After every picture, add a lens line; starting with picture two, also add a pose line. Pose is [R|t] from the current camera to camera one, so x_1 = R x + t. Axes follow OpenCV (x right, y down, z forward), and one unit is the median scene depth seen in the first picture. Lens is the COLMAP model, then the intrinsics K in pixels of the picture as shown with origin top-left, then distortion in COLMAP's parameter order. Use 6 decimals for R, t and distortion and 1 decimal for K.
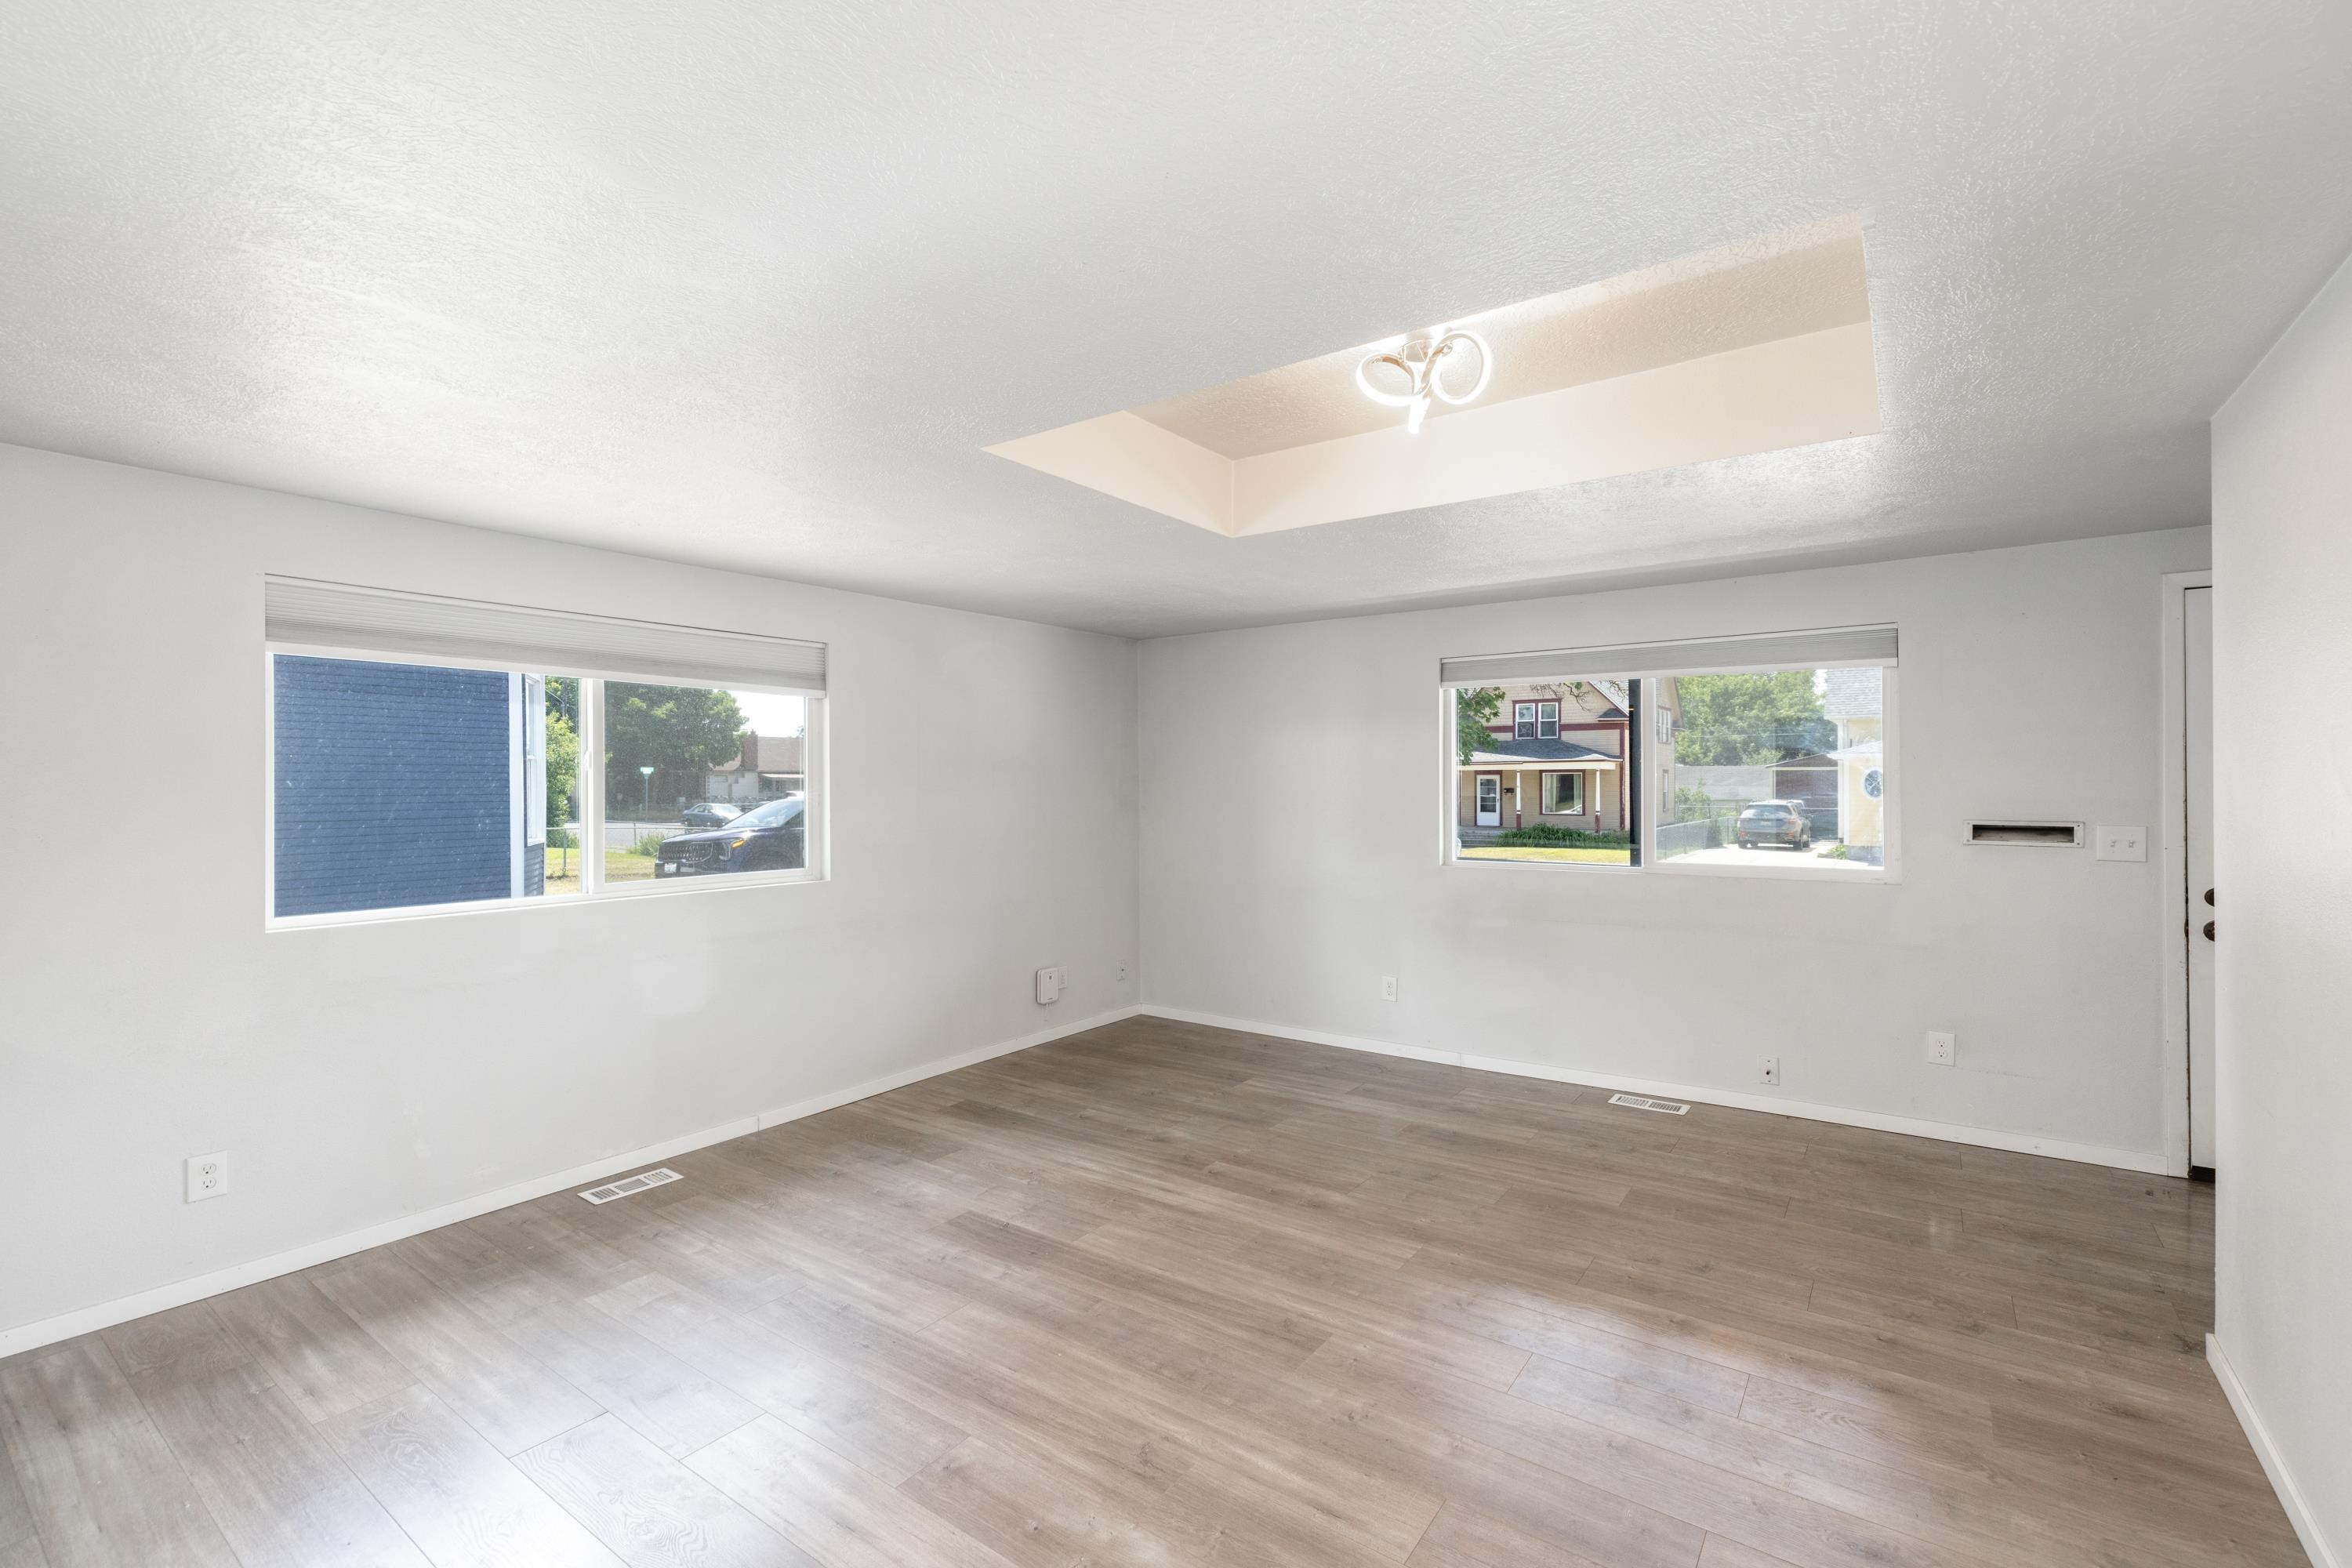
lens RADIAL K [[1004.5, 0, 1168.1], [0, 1004.5, 786.9], [0, 0, 1]] dist [0.000406, 0.000300]
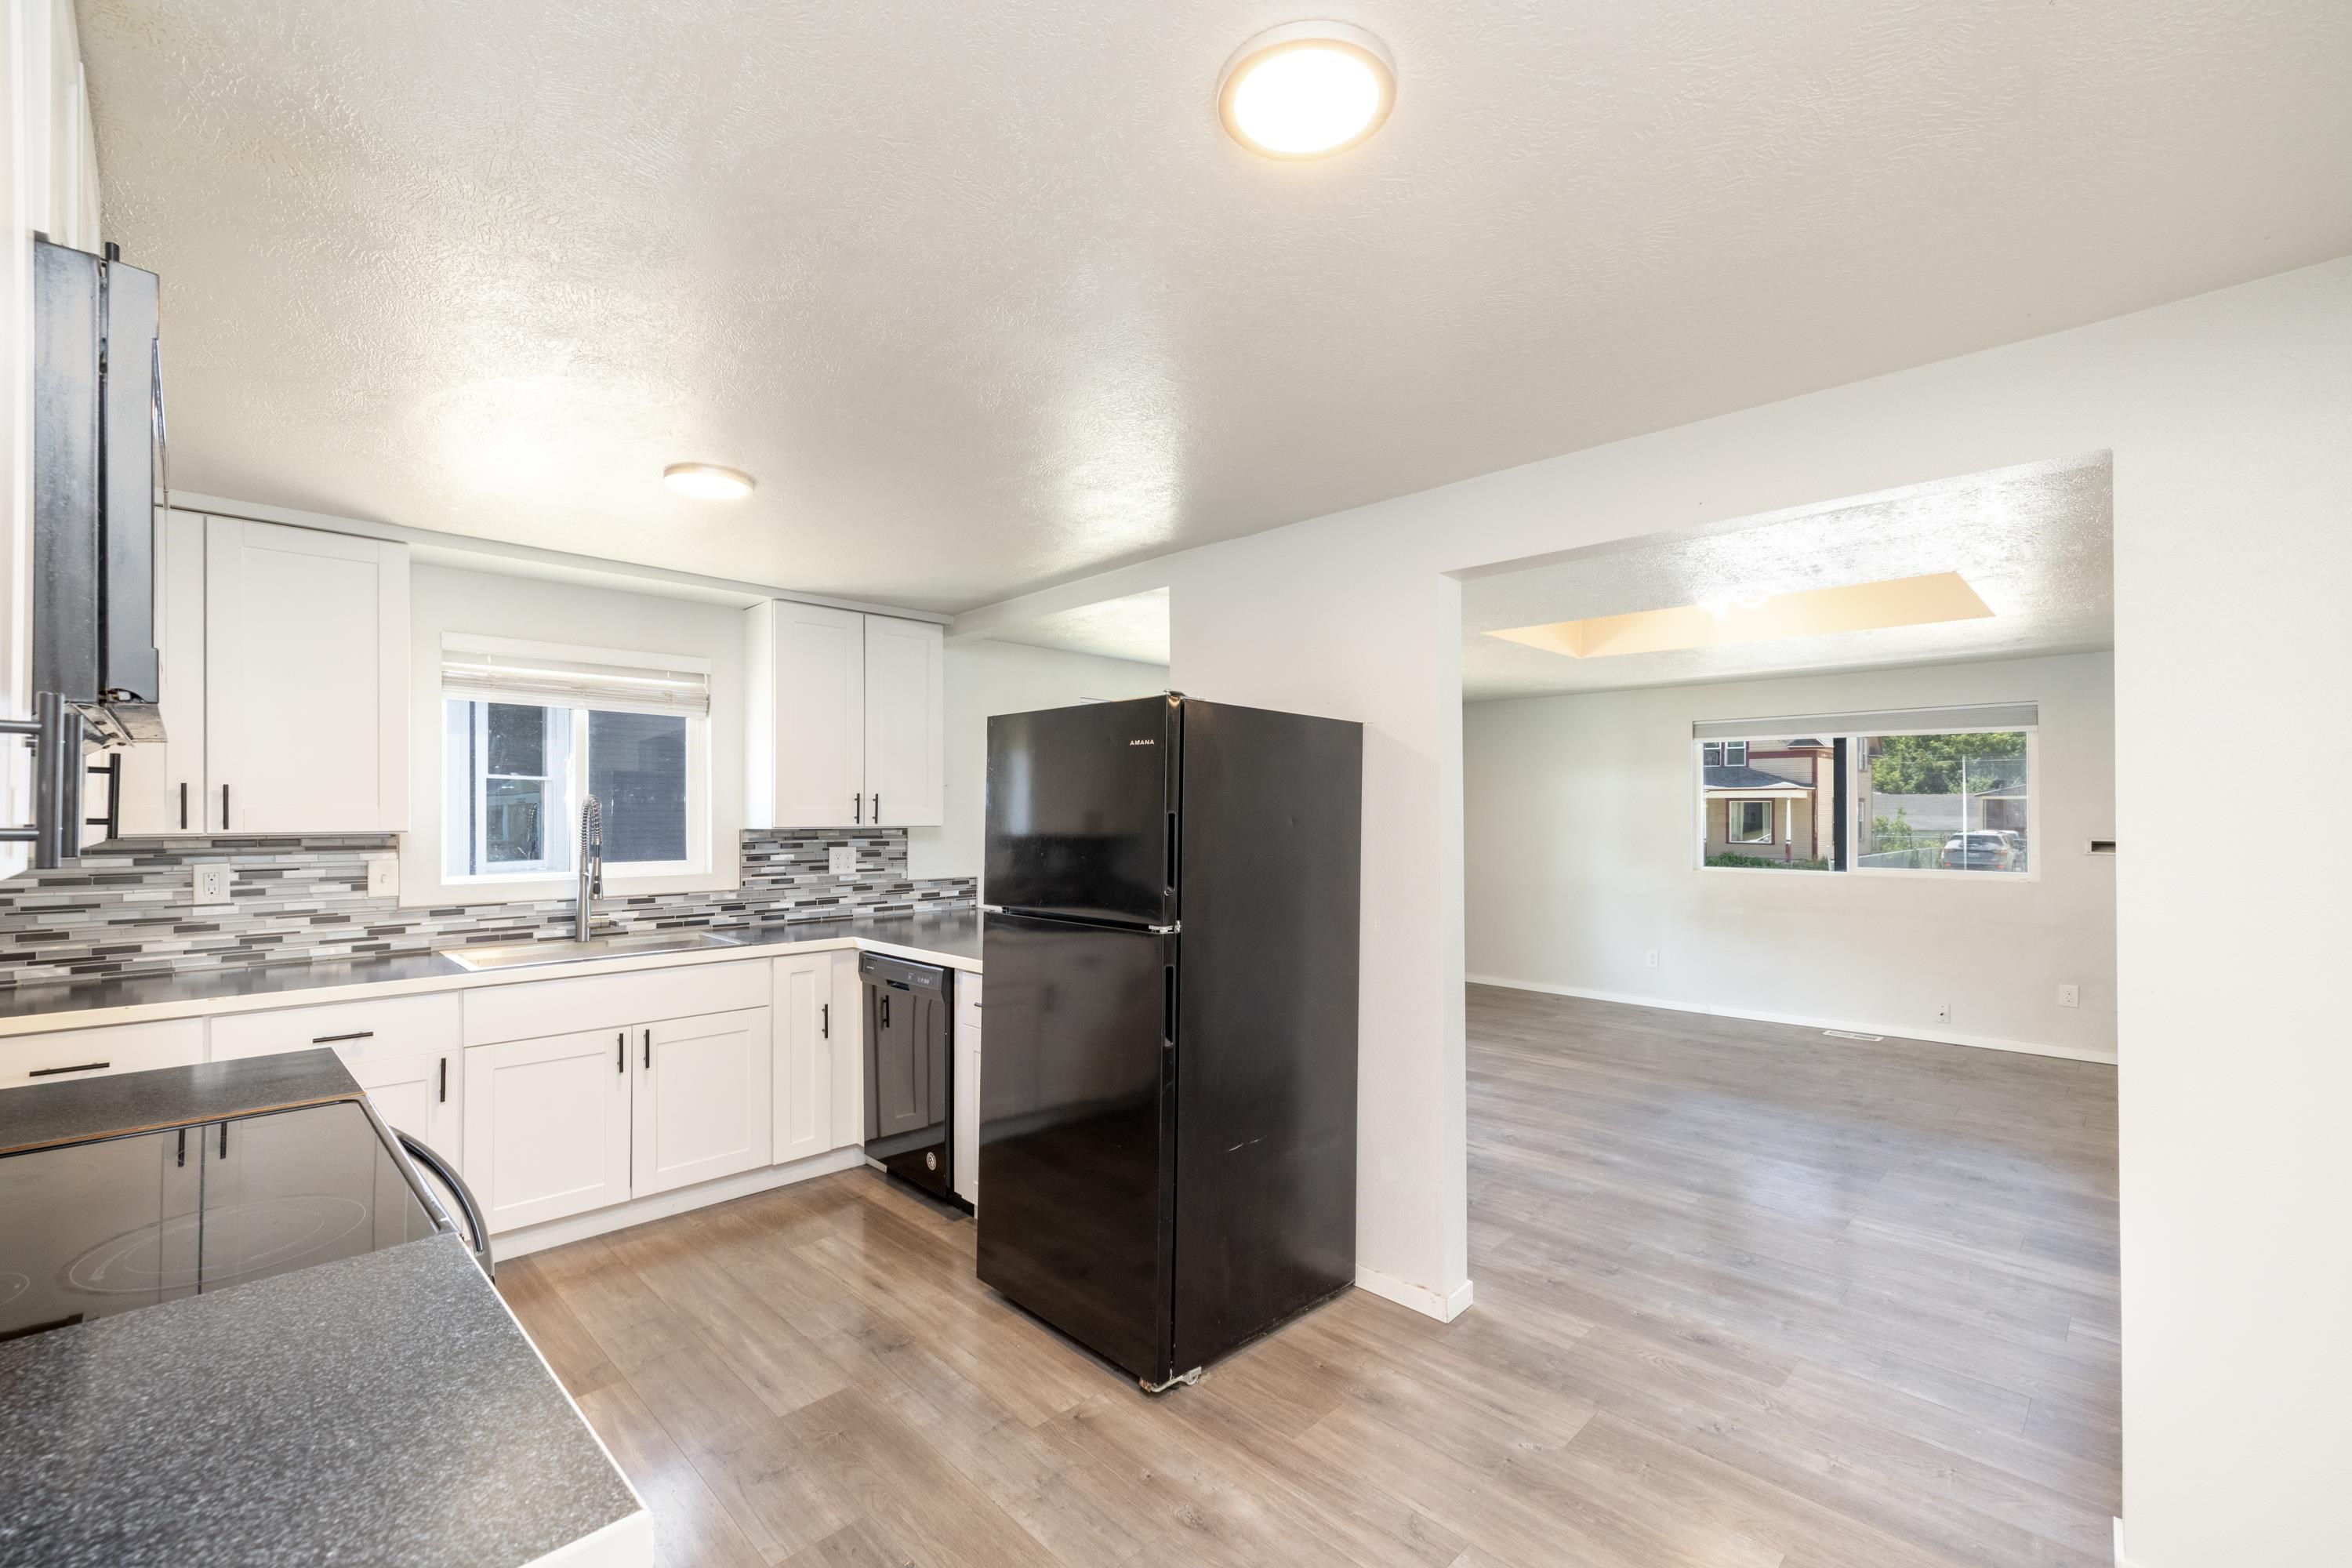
lens RADIAL K [[1004.5, 0, 1196.7], [0, 1004.5, 808.1], [0, 0, 1]] dist [0.000406, 0.000300]
pose [[0.992264, 0.006226, -0.123992, -0.265850], [-0.006736, 0.999970, -0.003695, 0.001264], [0.123965, 0.004502, 0.992276, -0.521757]]
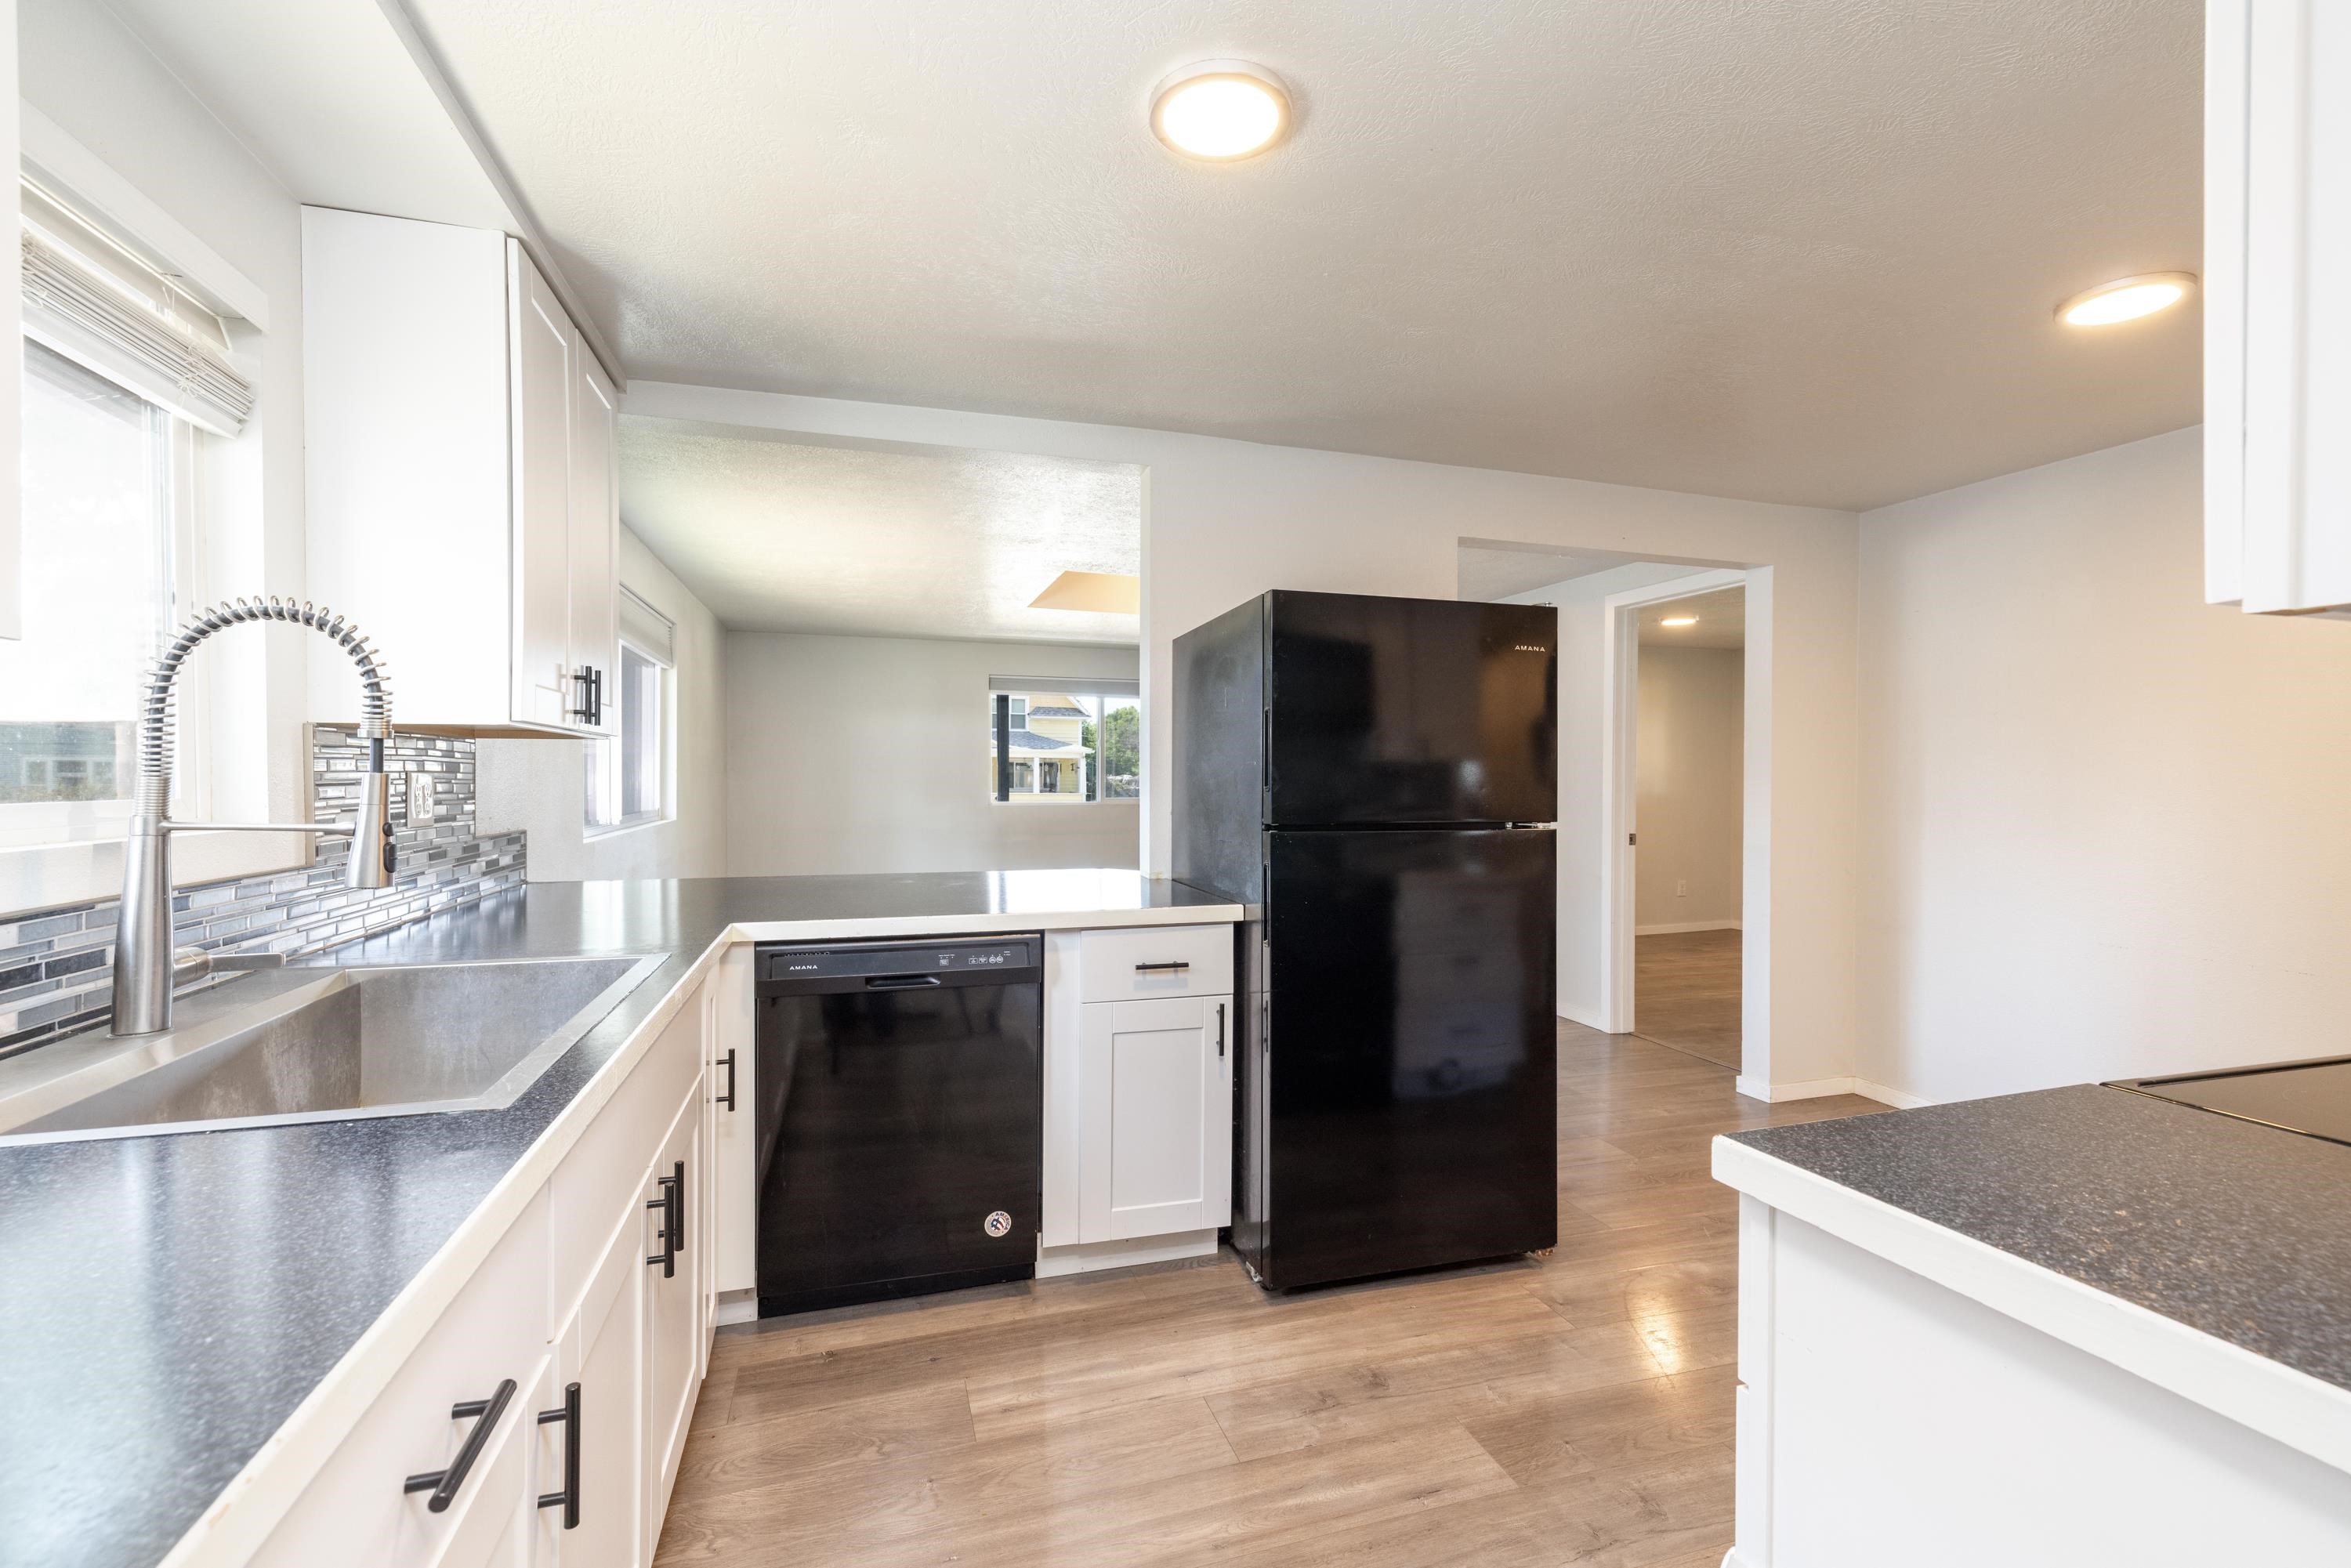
lens RADIAL K [[1004.0, 0, 1175.0], [0, 1004.0, 787.0], [0, 0, 1]] dist [0.000406, 0.000300]
pose [[0.580262, -0.001426, 0.814429, -0.904364], [0.000564, 0.999999, 0.001349, 0.048819], [-0.814430, -0.000324, 0.580262, -0.158568]]
